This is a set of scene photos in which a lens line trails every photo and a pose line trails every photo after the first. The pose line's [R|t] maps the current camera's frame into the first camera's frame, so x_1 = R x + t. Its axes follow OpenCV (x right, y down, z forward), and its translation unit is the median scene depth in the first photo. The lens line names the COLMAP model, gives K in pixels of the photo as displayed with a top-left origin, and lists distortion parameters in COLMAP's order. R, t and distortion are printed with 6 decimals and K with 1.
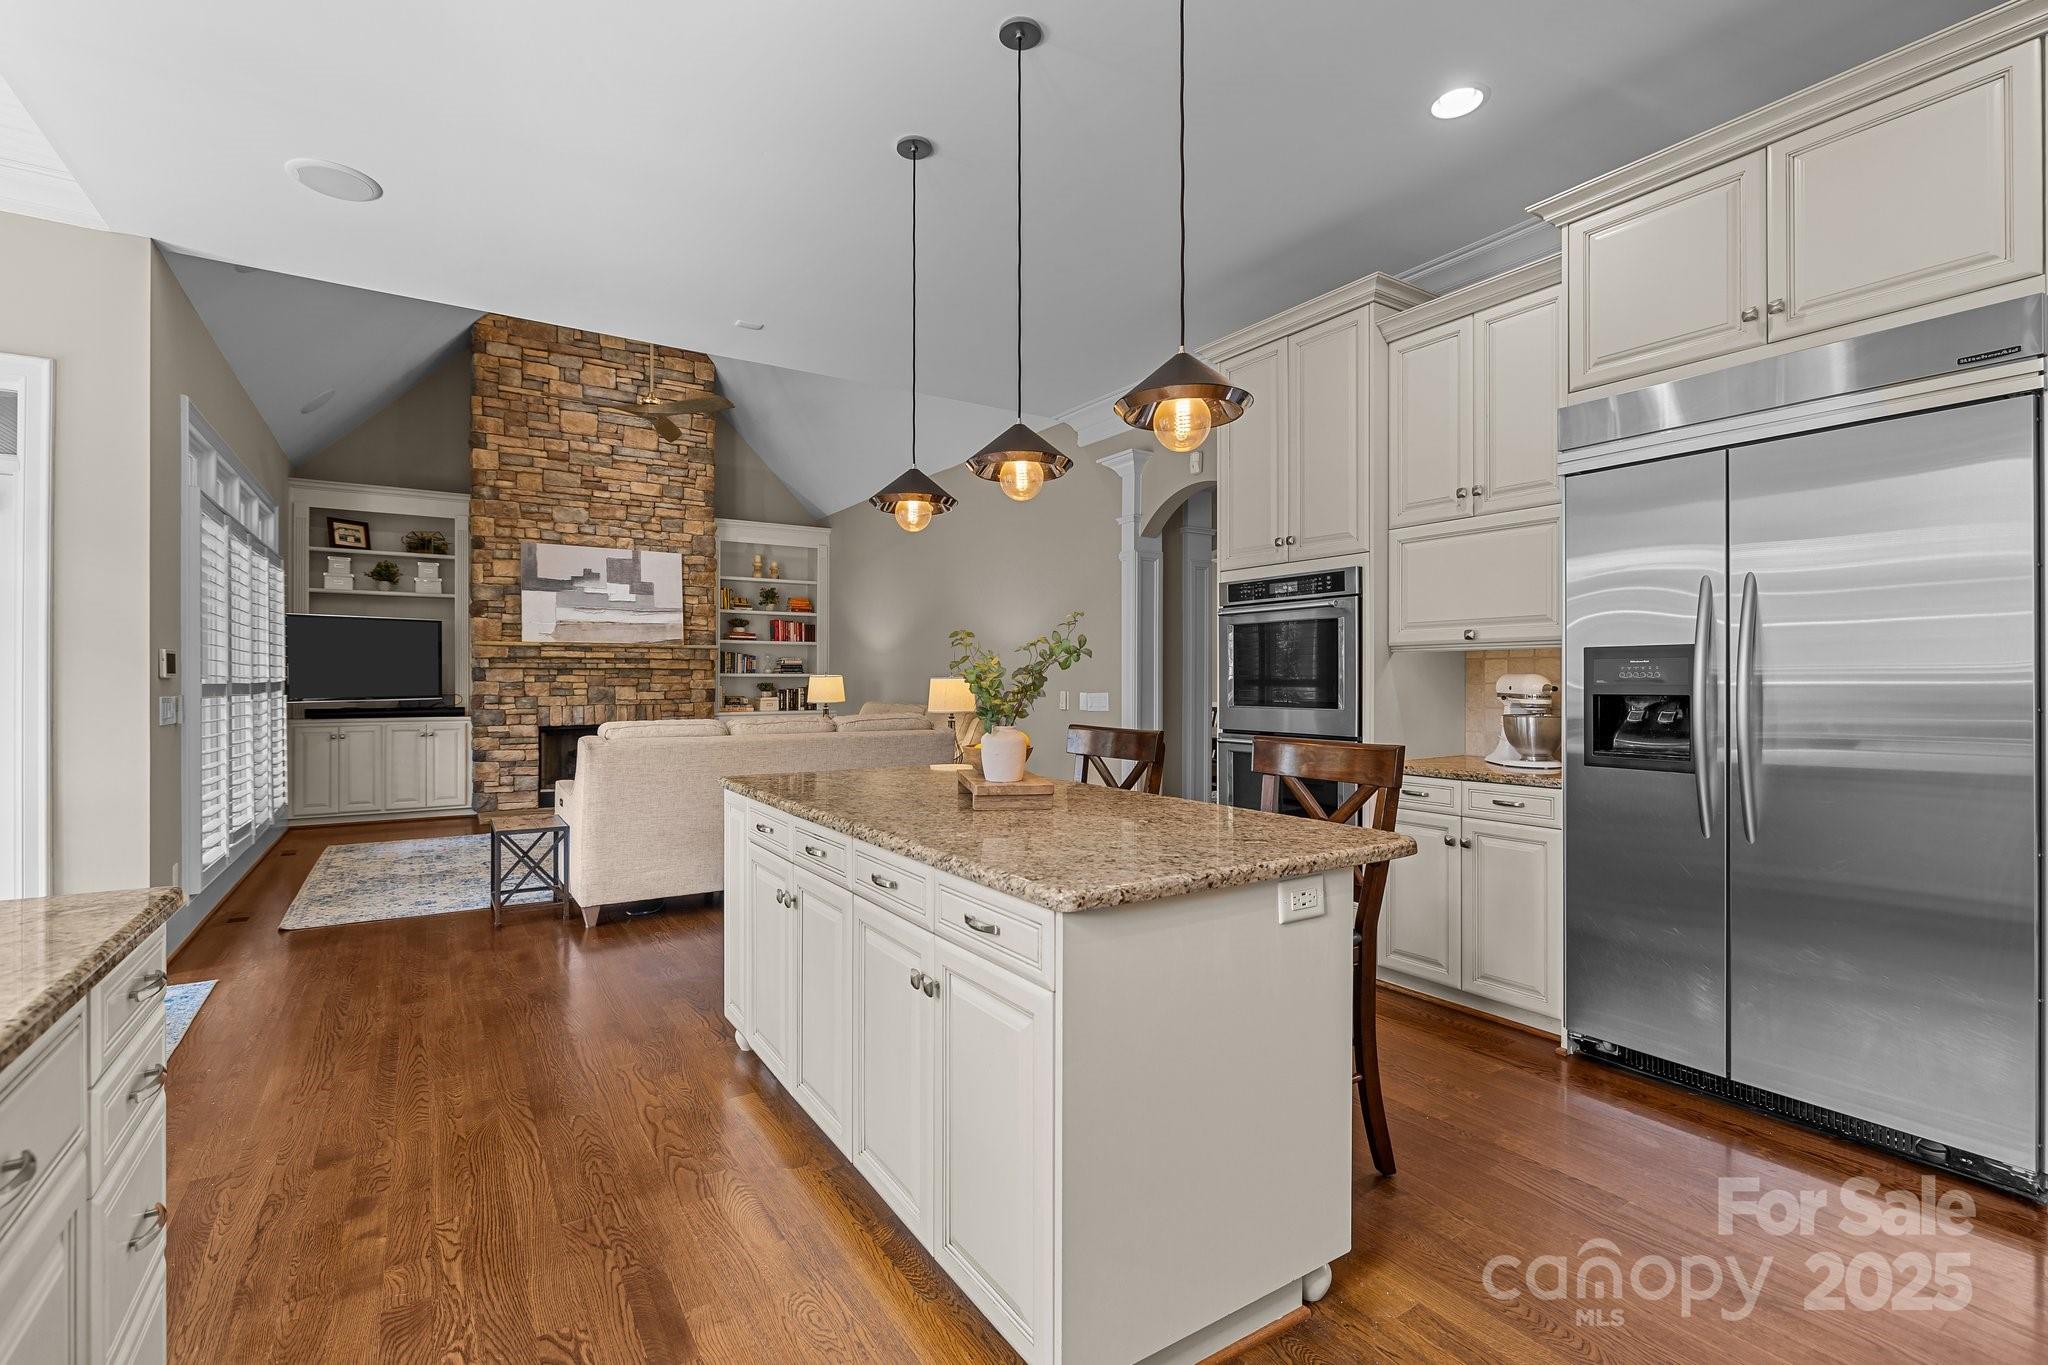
lens RADIAL K [[913.0, 0, 1017.8], [0, 913.0, 679.3], [0, 0, 1]] dist [-0.002896, 0.001252]
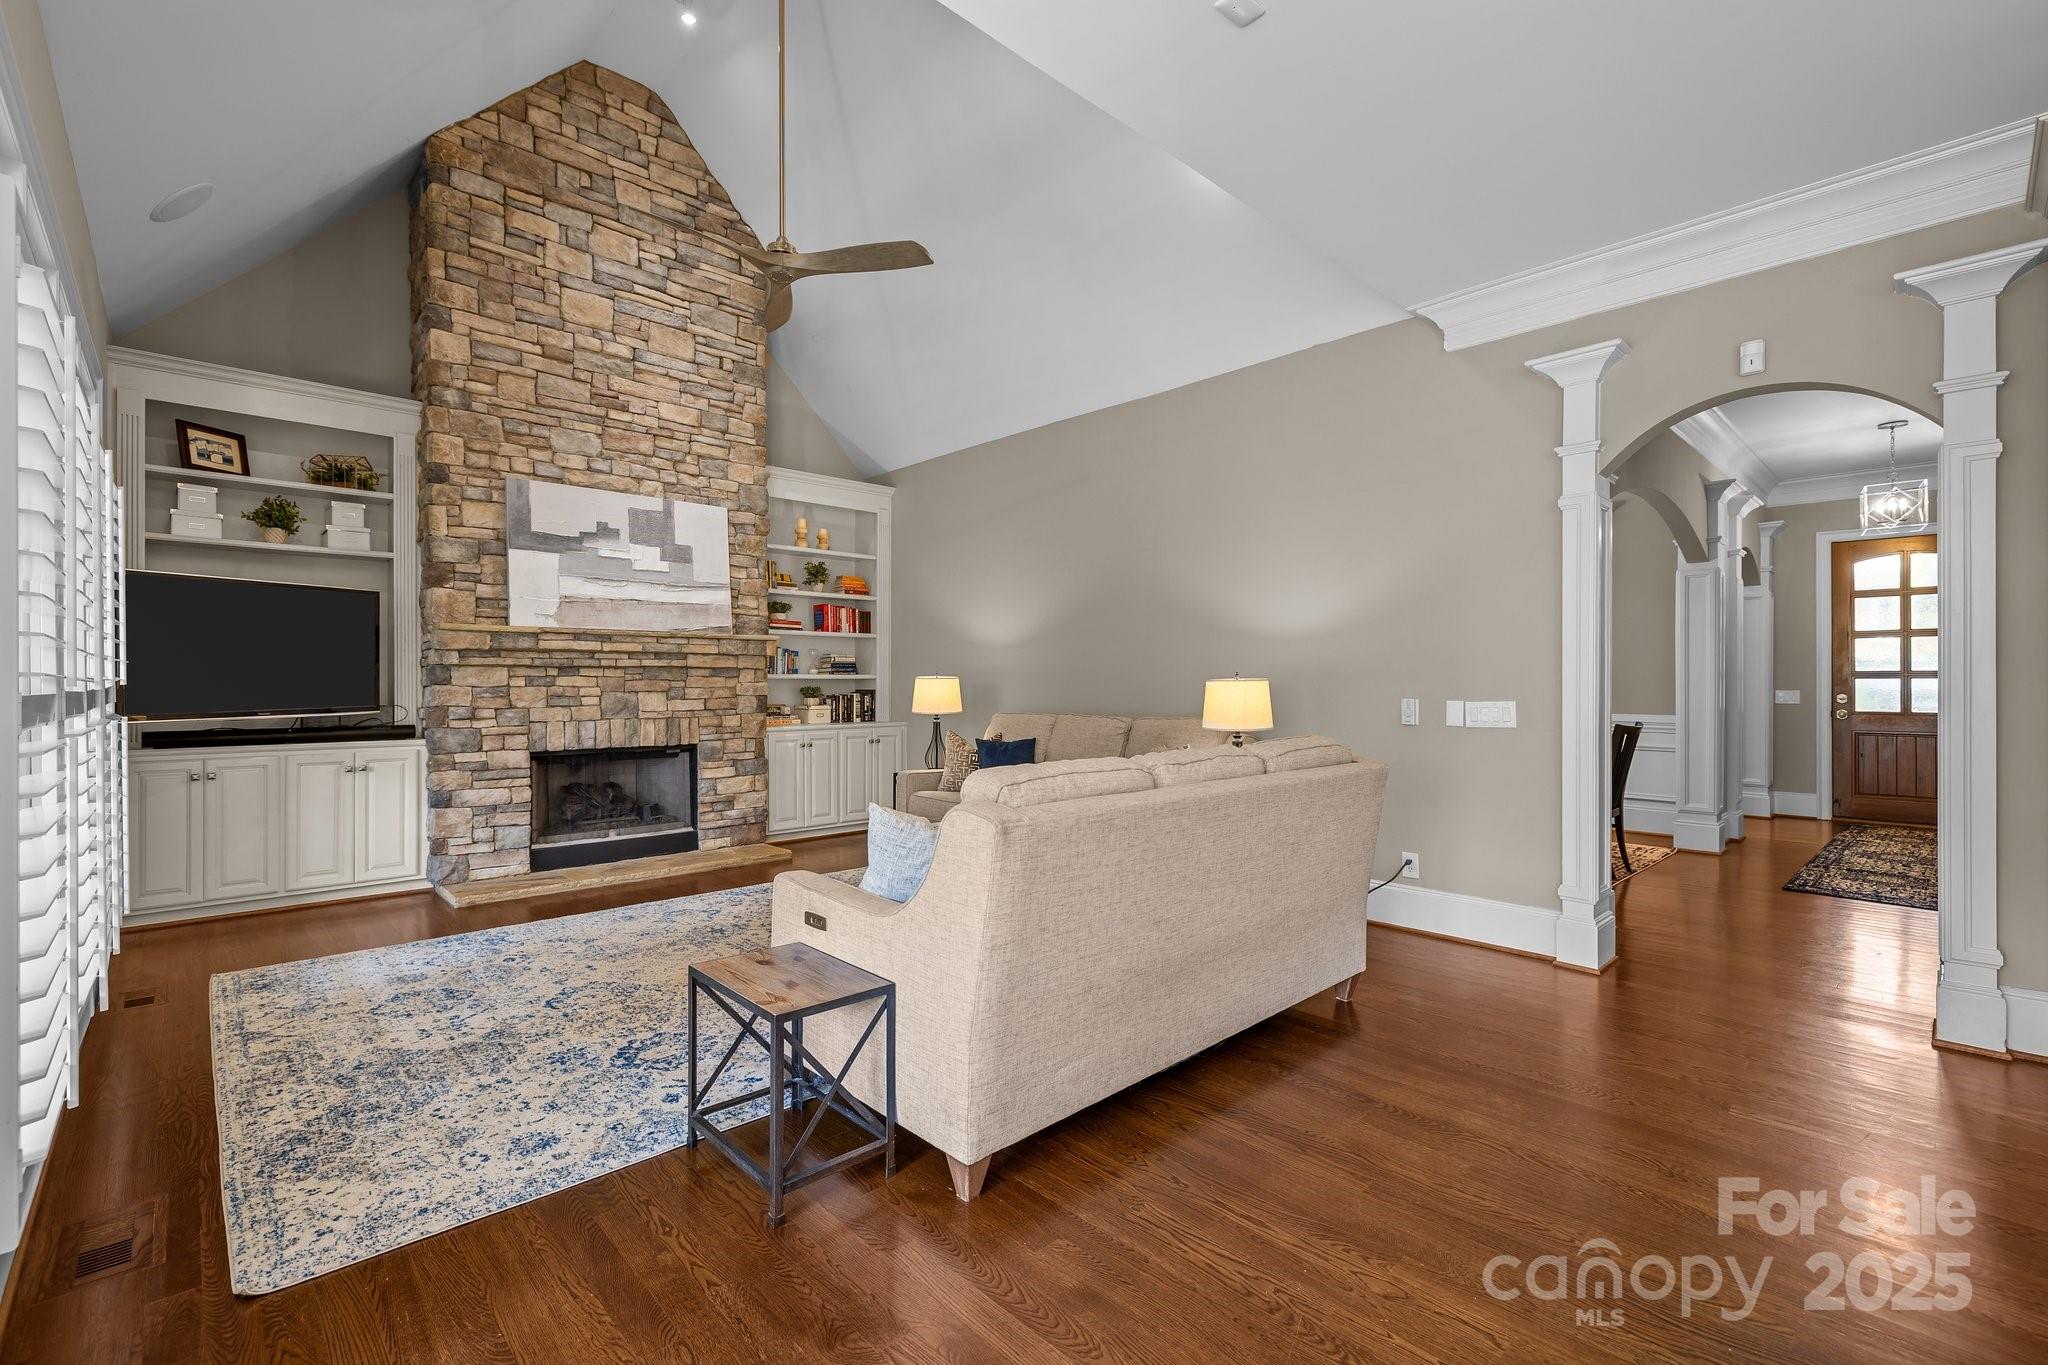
lens RADIAL K [[880.5, 0, 1017.8], [0, 880.5, 681.9], [0, 0, 1]] dist [0.000415, -0.000366]
pose [[0.983666, -0.001070, 0.180002, -0.290361], [0.000945, 0.999999, 0.000780, -0.000519], [-0.180002, -0.000597, 0.983666, 0.297497]]
